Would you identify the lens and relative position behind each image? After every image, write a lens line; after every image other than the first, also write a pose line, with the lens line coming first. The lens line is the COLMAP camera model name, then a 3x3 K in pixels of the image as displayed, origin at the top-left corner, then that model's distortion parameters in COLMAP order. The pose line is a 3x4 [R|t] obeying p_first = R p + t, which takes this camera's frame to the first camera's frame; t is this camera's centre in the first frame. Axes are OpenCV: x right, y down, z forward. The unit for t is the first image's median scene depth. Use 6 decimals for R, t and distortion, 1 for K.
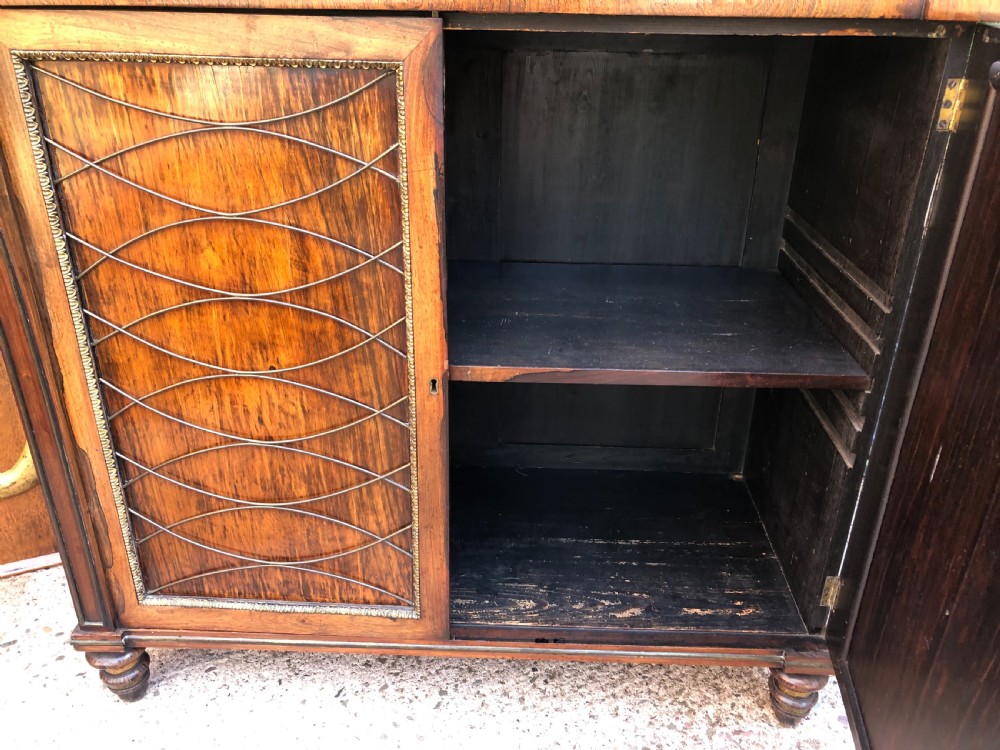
lens RADIAL K [[819.6, 0, 502.9], [0, 819.6, 370.8], [0, 0, 1]] dist [0.022320, -0.004872]
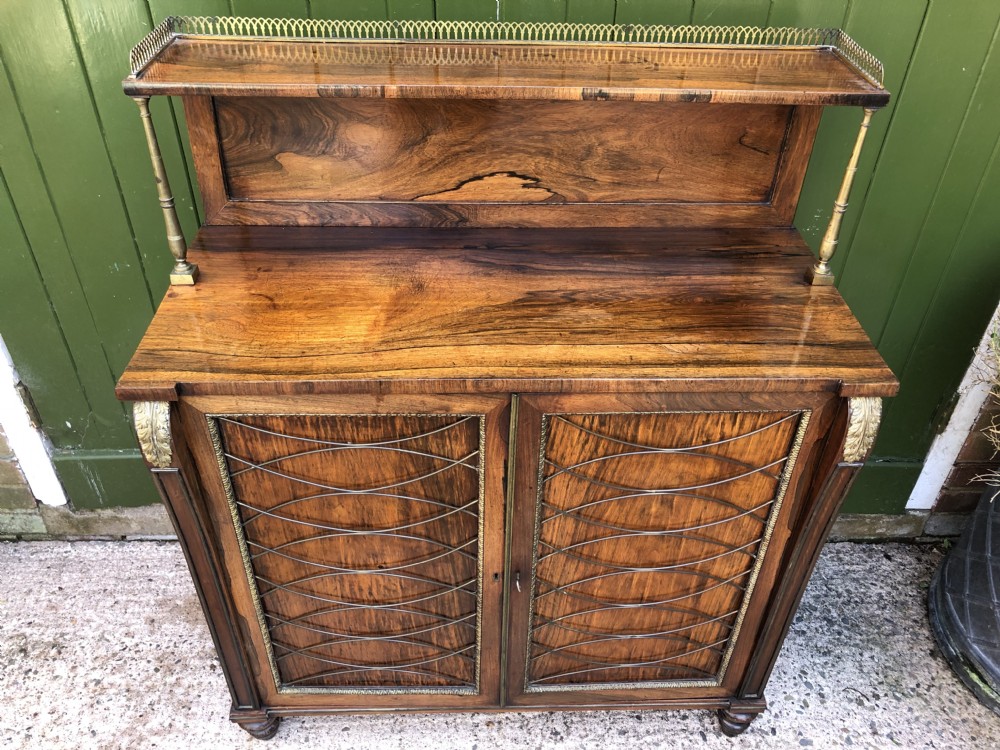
lens RADIAL K [[816.9, 0, 504.4], [0, 816.9, 370.9], [0, 0, 1]] dist [0.019606, -0.003003]
pose [[0.997932, -0.030366, 0.056659, -0.133477], [0.018090, 0.978436, 0.205757, -0.592857], [-0.061685, -0.204306, 0.976962, -0.302431]]
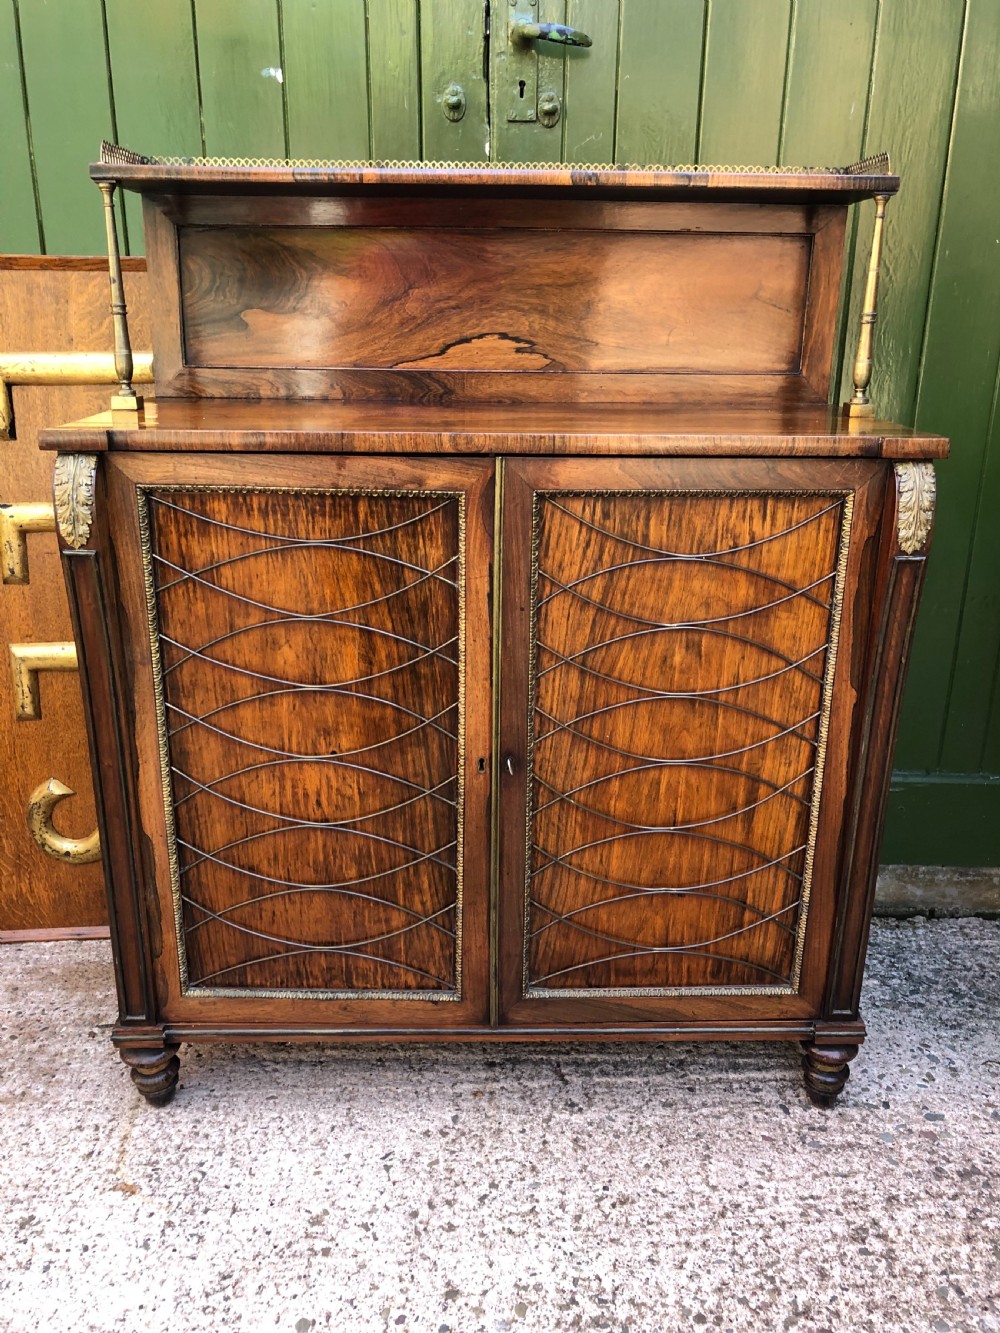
lens RADIAL K [[1079.9, 0, 507.9], [0, 1079.9, 656.2], [0, 0, 1]] dist [0.069975, -0.118504]
pose [[0.998673, -0.015788, 0.049014, -0.112766], [0.022316, 0.990506, -0.135646, 0.067432], [-0.046407, 0.136560, 0.989544, -0.440445]]
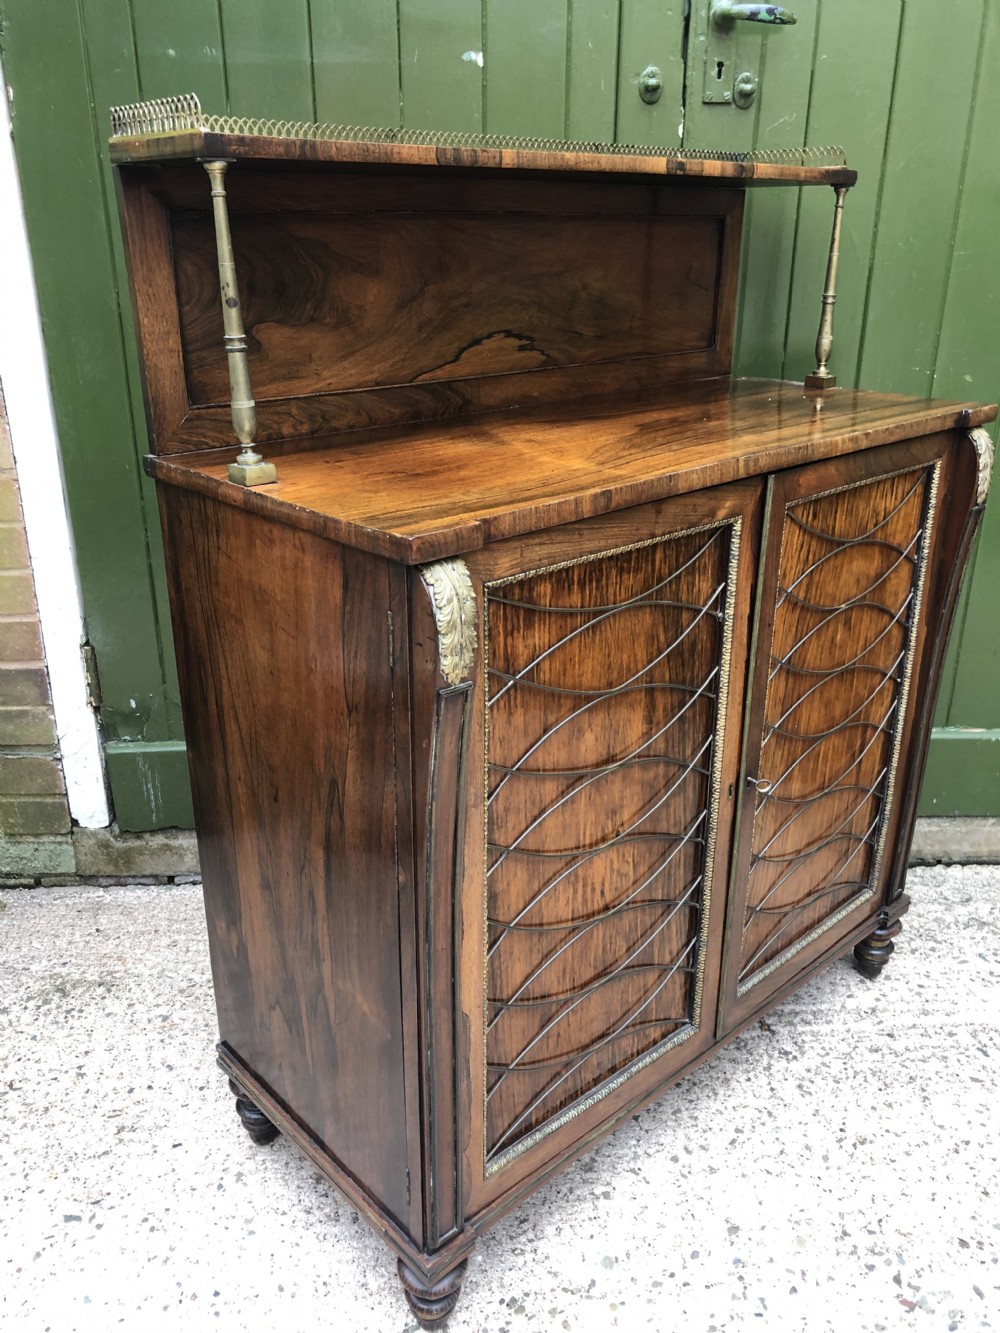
lens RADIAL K [[1108.8, 0, 506.3], [0, 1108.8, 670.4], [0, 0, 1]] dist [0.019080, -0.001844]
pose [[0.712091, -0.272045, 0.647239, -1.126438], [0.312347, 0.948376, 0.054974, -0.286740], [-0.628781, 0.163017, 0.760302, 0.053420]]
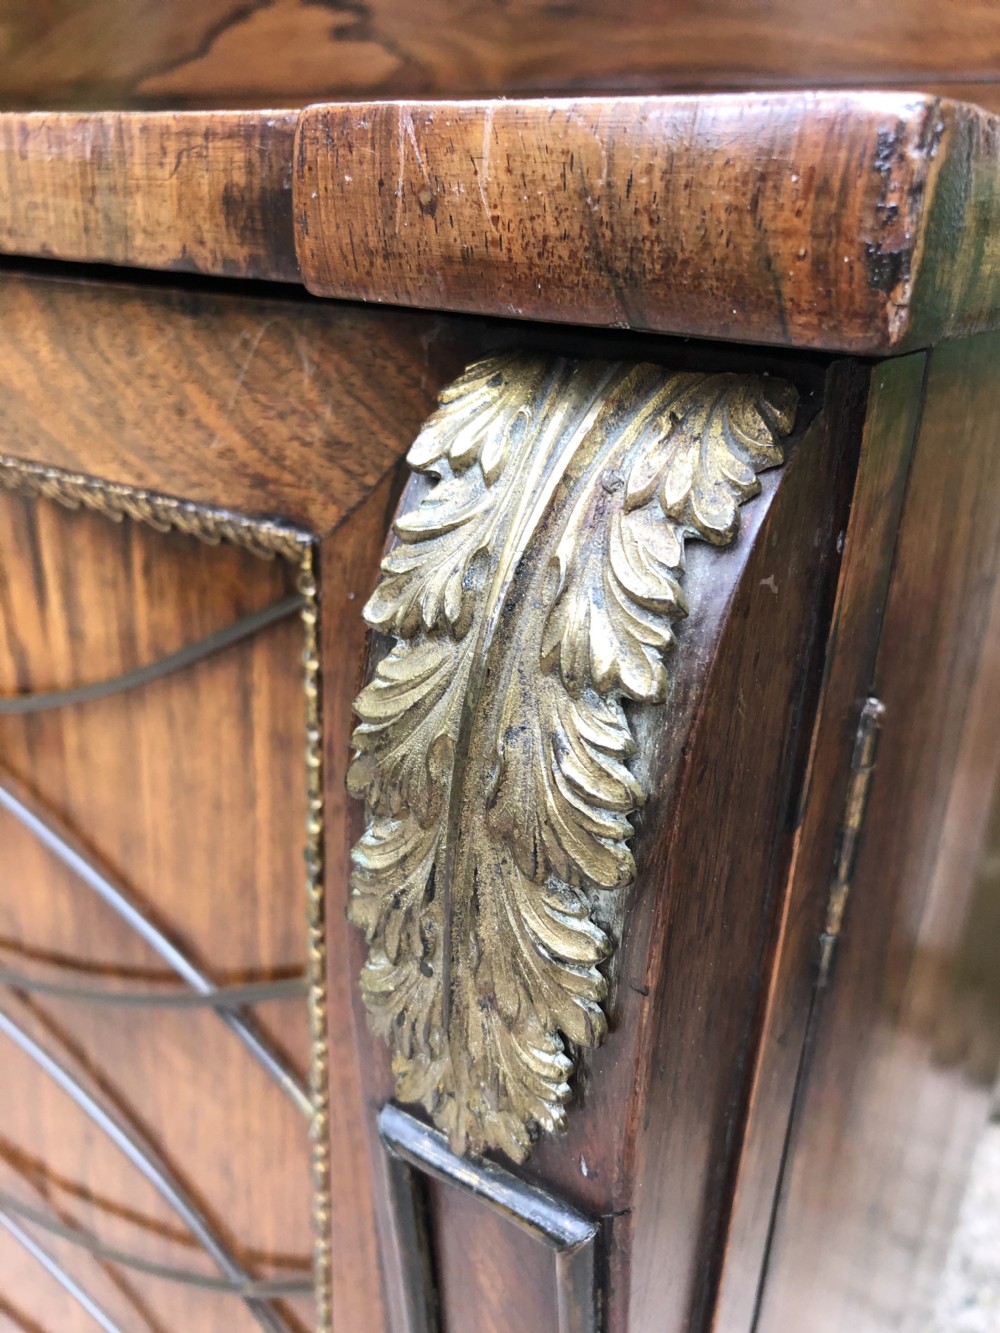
lens RADIAL K [[1146.9, 0, 504.3], [0, 1146.9, 666.8], [0, 0, 1]] dist [-0.032011, -0.014207]
pose [[0.834365, 0.231715, -0.500143, 0.493599], [-0.266861, 0.963734, 0.001306, -0.280550], [0.482307, 0.132379, 0.865942, 0.640166]]
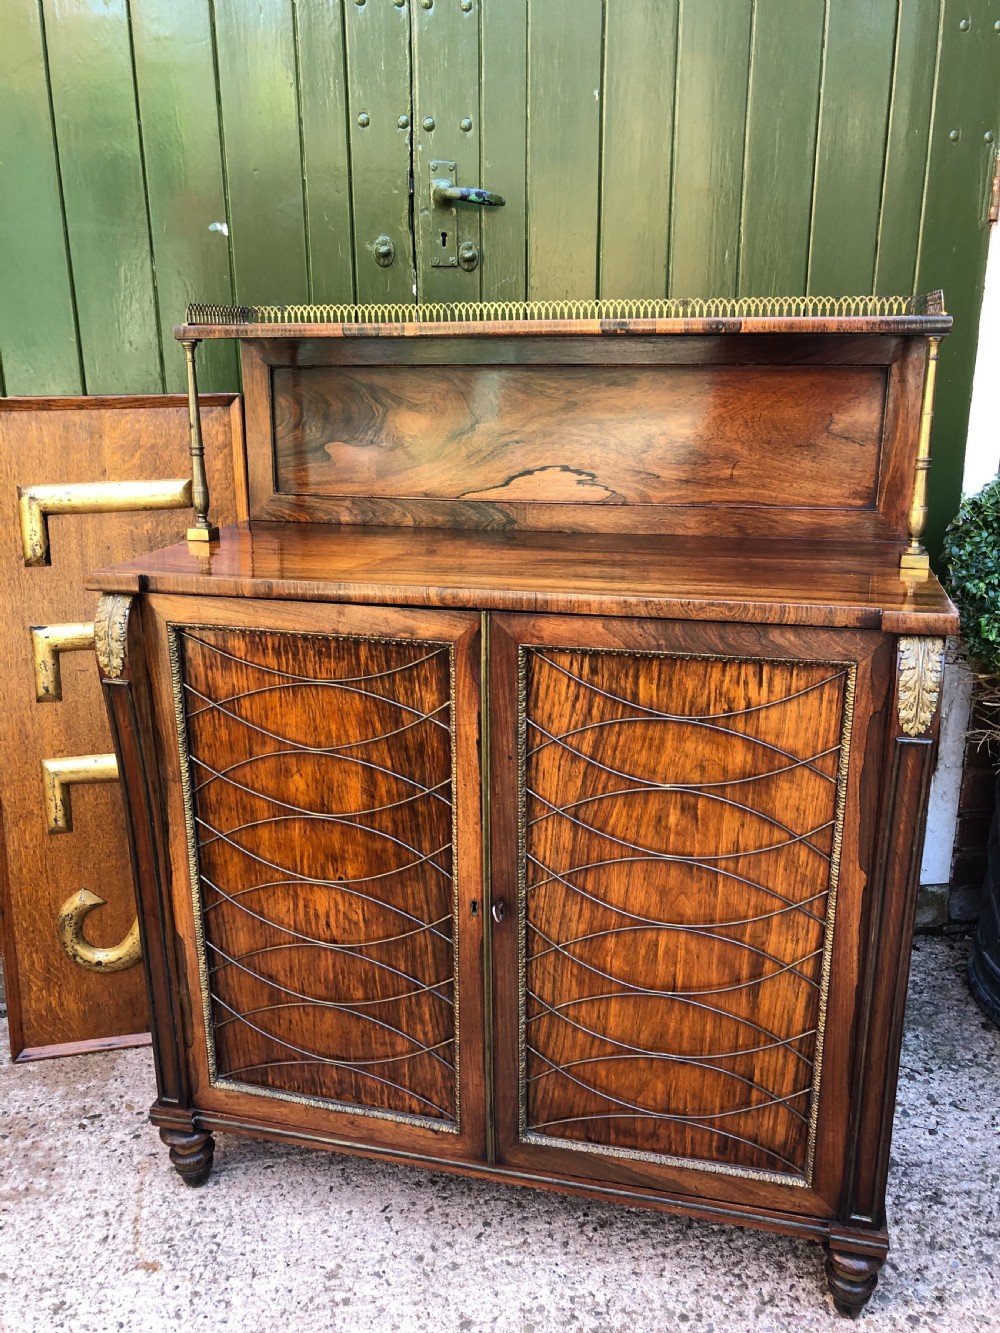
lens RADIAL K [[1083.3, 0, 507.1], [0, 1083.3, 664.6], [0, 0, 1]] dist [0.031866, -0.006627]
pose [[0.977161, 0.041609, -0.208386, 0.237552], [-0.076009, 0.984202, -0.159901, -0.069476], [0.198441, 0.172088, 0.964887, -0.441974]]
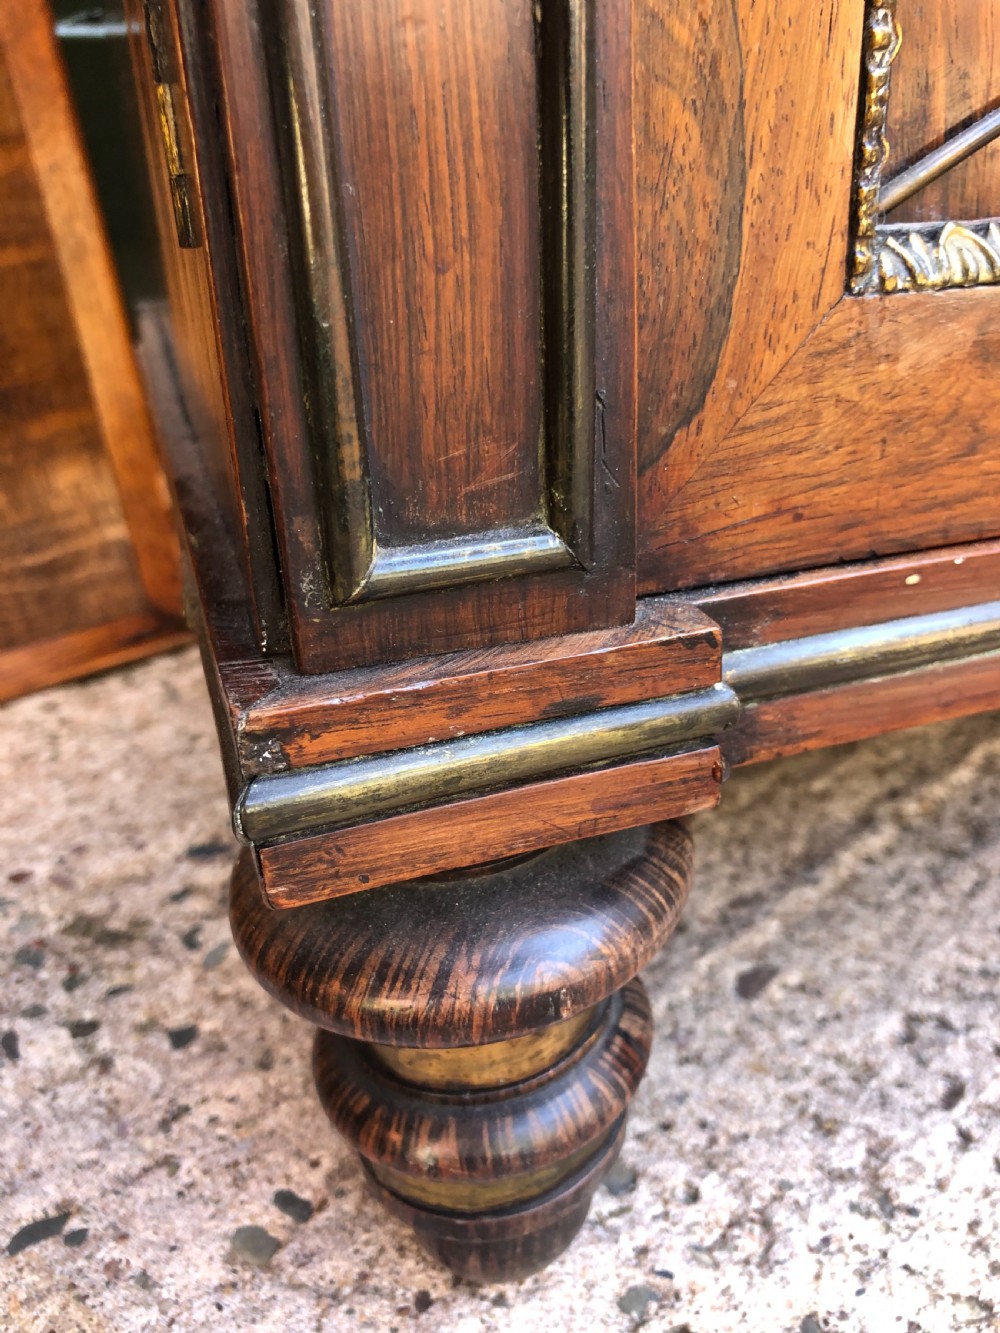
lens RADIAL K [[1083.4, 0, 500.2], [0, 1083.4, 704.3], [0, 0, 1]] dist [0.003005, -0.001157]
pose [[0.934870, -0.198096, 0.294577, -0.593615], [0.201706, 0.979273, 0.018405, 0.359484], [-0.292118, 0.042211, 0.955450, 0.983527]]
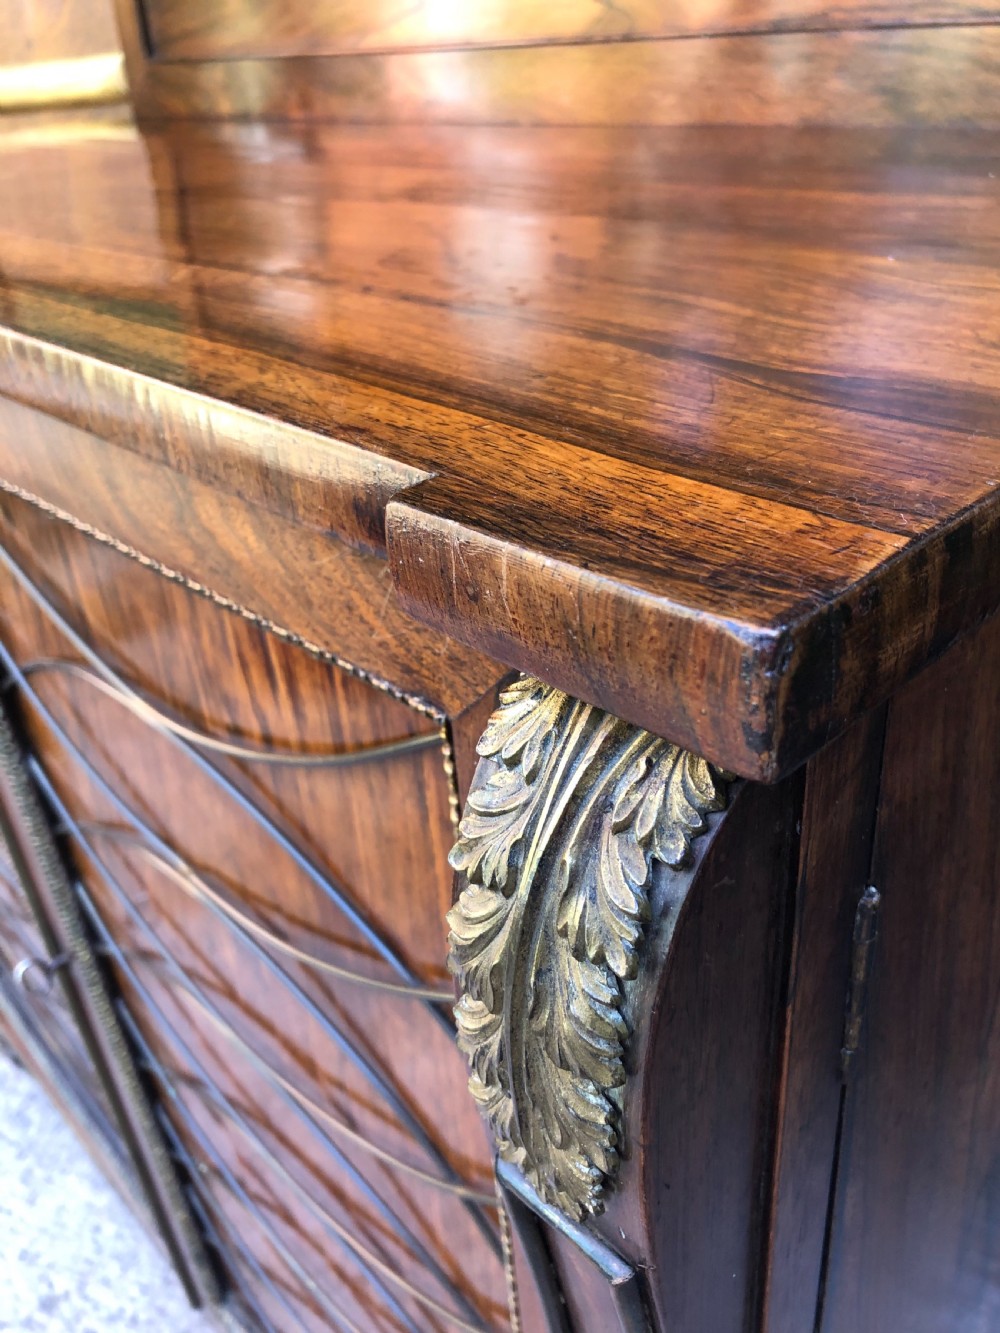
lens RADIAL K [[1114.8, 0, 497.3], [0, 1114.8, 665.8], [0, 0, 1]] dist [0.096101, -0.265555]
pose [[0.700314, 0.302123, -0.646747, 0.528618], [-0.224296, 0.953263, 0.202437, -0.355981], [0.677681, 0.003293, 0.735349, 0.615552]]
